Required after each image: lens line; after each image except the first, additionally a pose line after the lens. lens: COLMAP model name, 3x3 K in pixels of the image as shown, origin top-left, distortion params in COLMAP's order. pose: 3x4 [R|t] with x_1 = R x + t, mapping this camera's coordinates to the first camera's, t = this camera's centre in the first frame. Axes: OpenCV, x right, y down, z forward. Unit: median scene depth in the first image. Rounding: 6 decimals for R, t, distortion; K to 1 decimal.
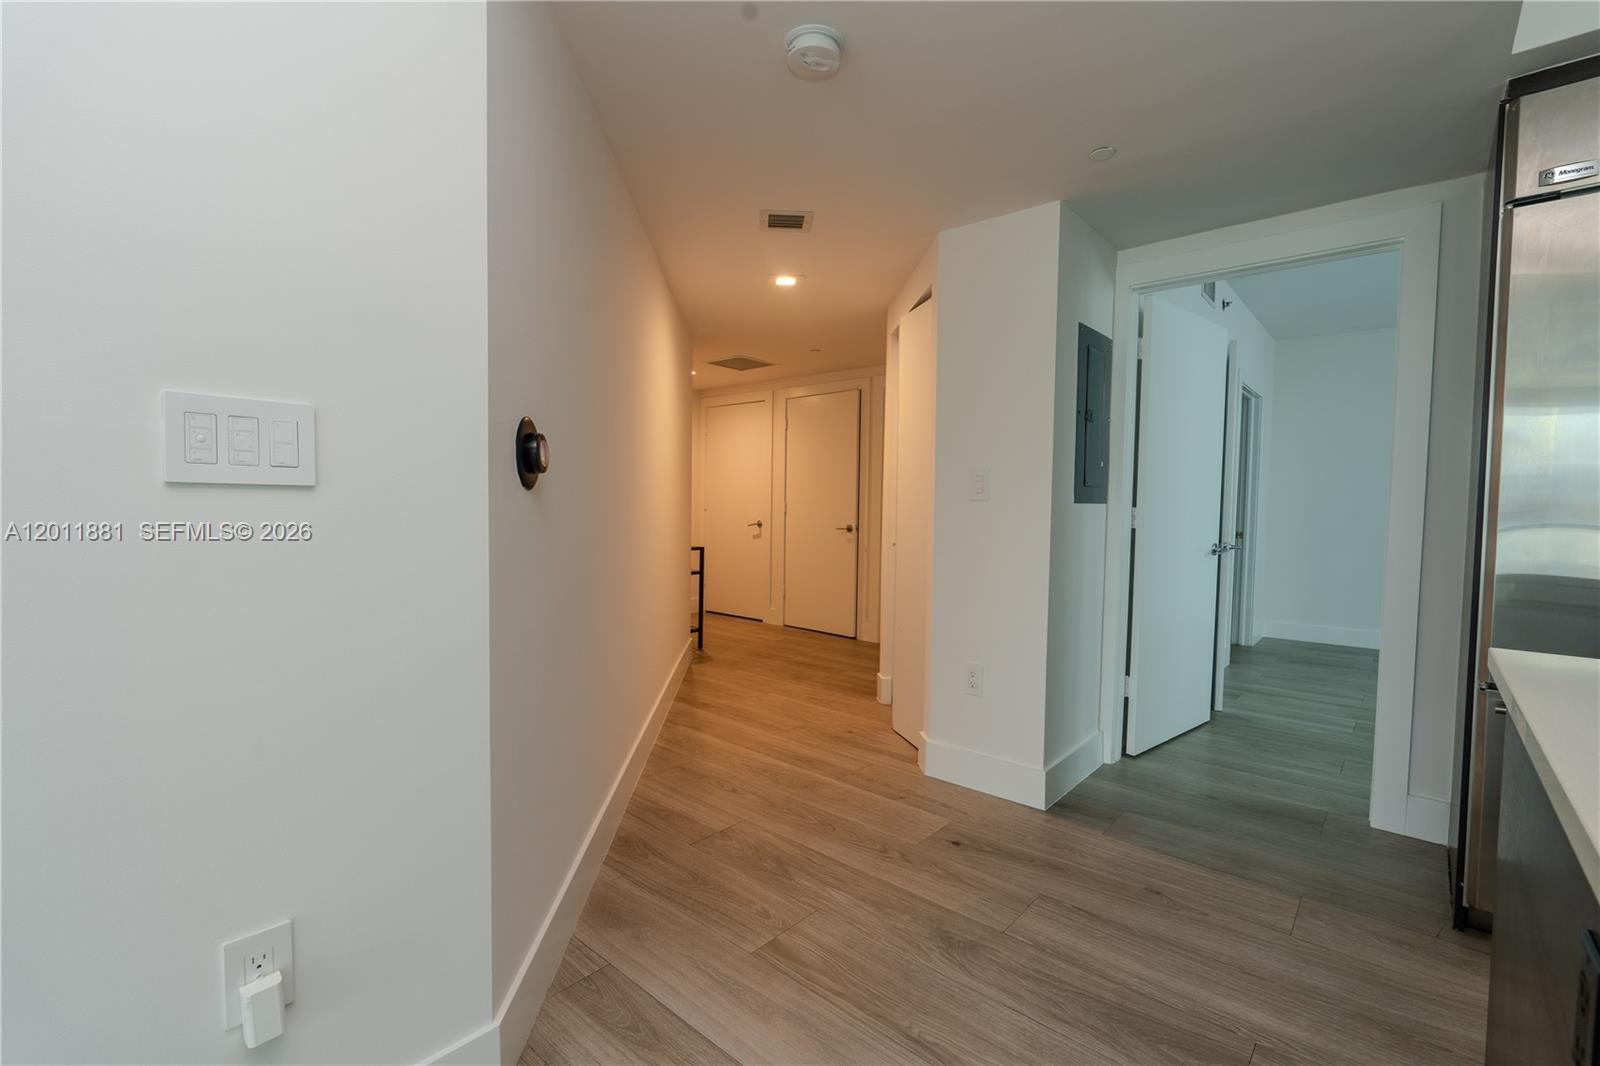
lens RADIAL K [[704.2, 0, 800.0], [0, 704.2, 533.0], [0, 0, 1]] dist [-0.001086, -0.000102]
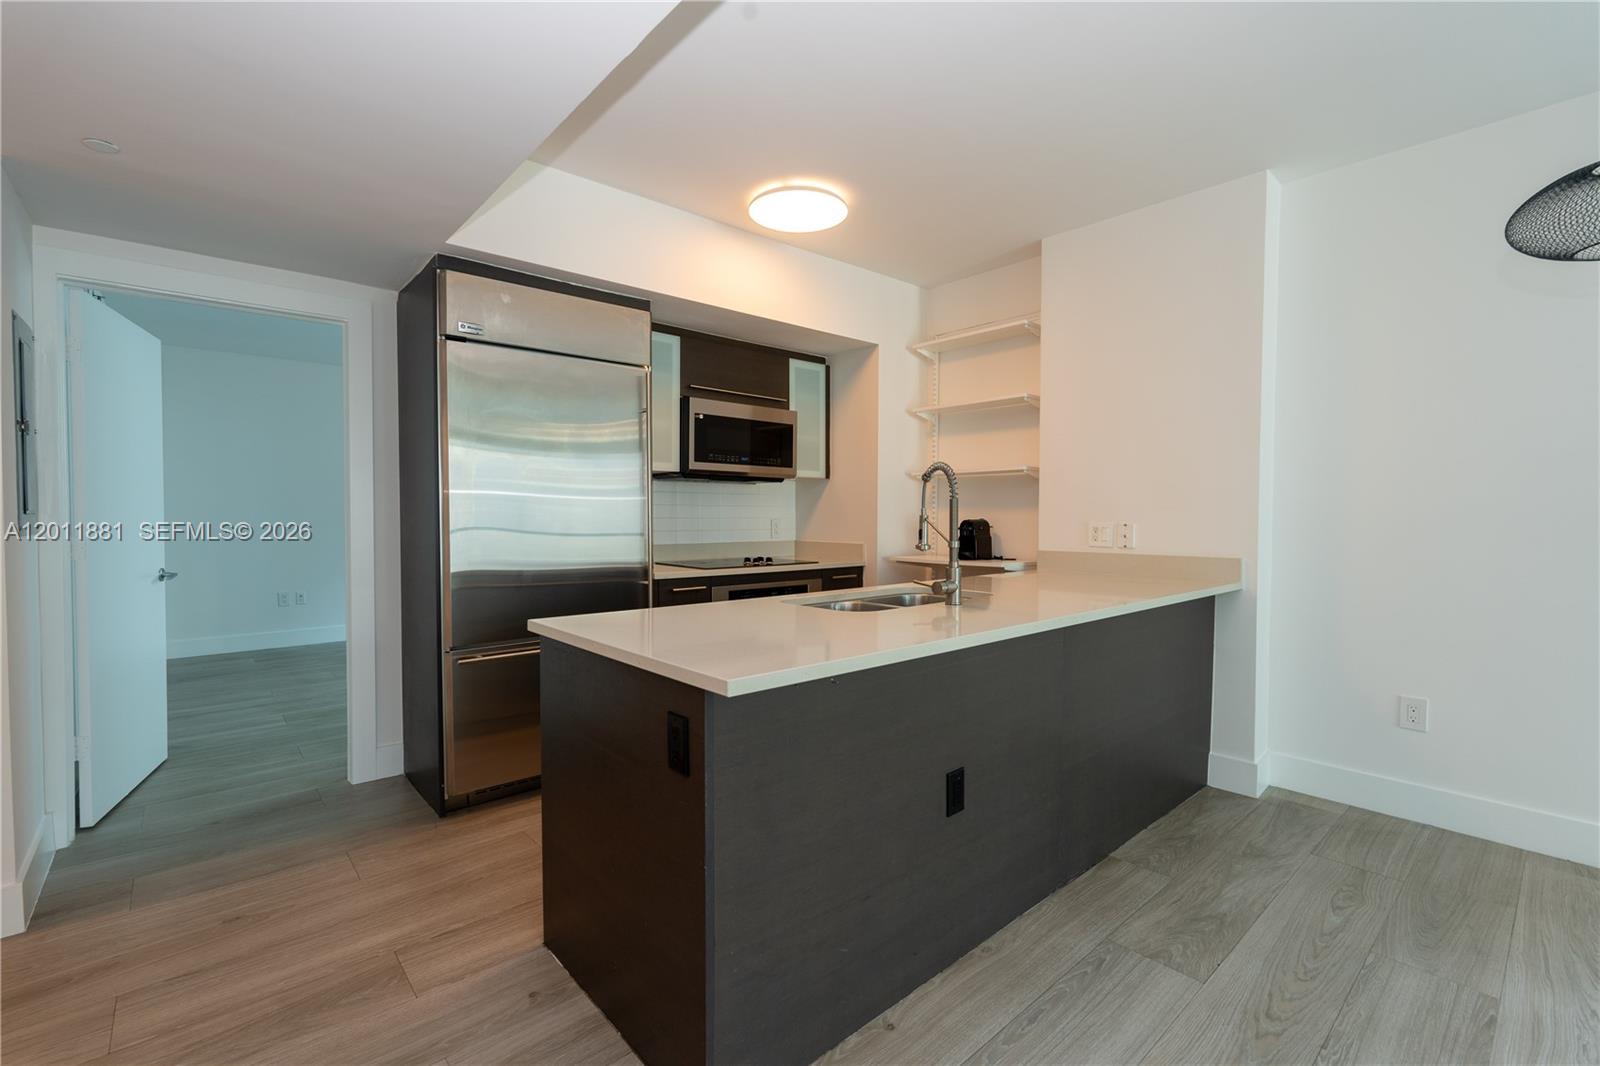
lens RADIAL K [[704.2, 0, 800.0], [0, 704.2, 533.0], [0, 0, 1]] dist [-0.001086, -0.000102]
pose [[0.131090, -0.041553, 0.990499, -0.366785], [0.043512, 0.998400, 0.036126, -0.049085], [-0.990415, 0.038363, 0.132688, 0.030207]]
